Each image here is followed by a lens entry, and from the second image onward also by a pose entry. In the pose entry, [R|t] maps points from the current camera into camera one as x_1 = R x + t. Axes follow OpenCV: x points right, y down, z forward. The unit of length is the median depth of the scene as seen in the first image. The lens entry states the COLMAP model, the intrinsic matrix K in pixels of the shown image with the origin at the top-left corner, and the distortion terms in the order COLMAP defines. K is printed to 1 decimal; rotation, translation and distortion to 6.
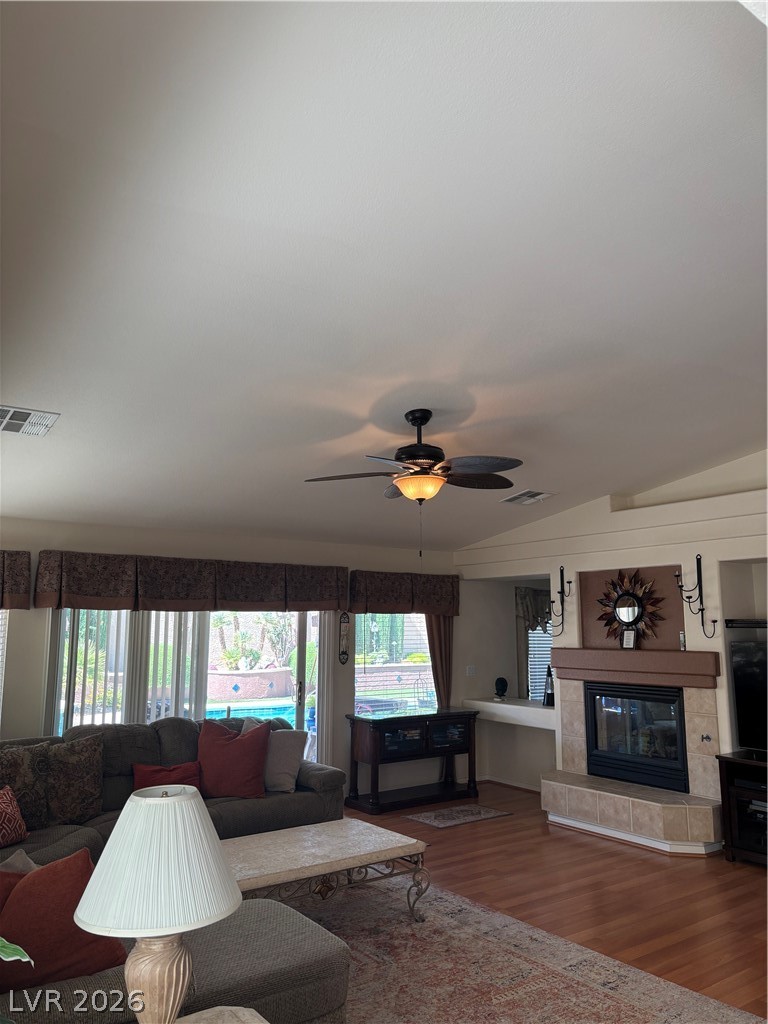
lens RADIAL K [[758.2, 0, 384.0], [0, 758.2, 512.0], [0, 0, 1]] dist [0.009292, -0.003707]
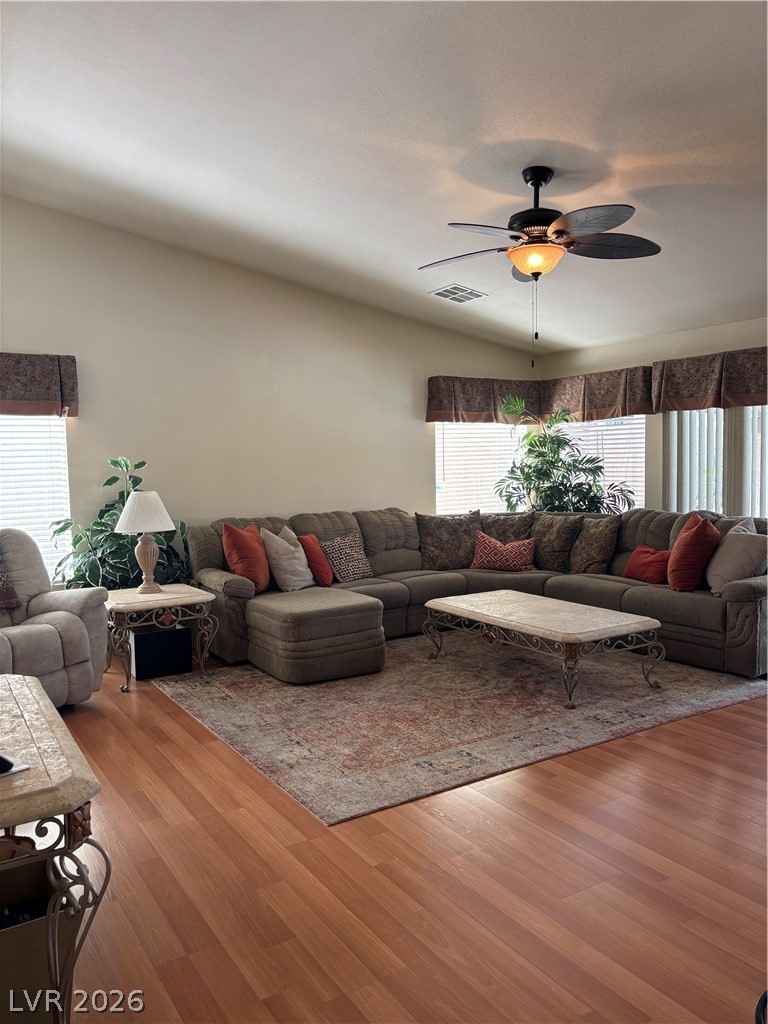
lens RADIAL K [[758.2, 0, 384.0], [0, 758.2, 512.0], [0, 0, 1]] dist [0.009292, -0.003707]
pose [[-0.046447, 0.073602, -0.996205, 1.016917], [0.177002, 0.982107, 0.064308, 0.172957], [0.983114, -0.173343, -0.058644, 0.844511]]
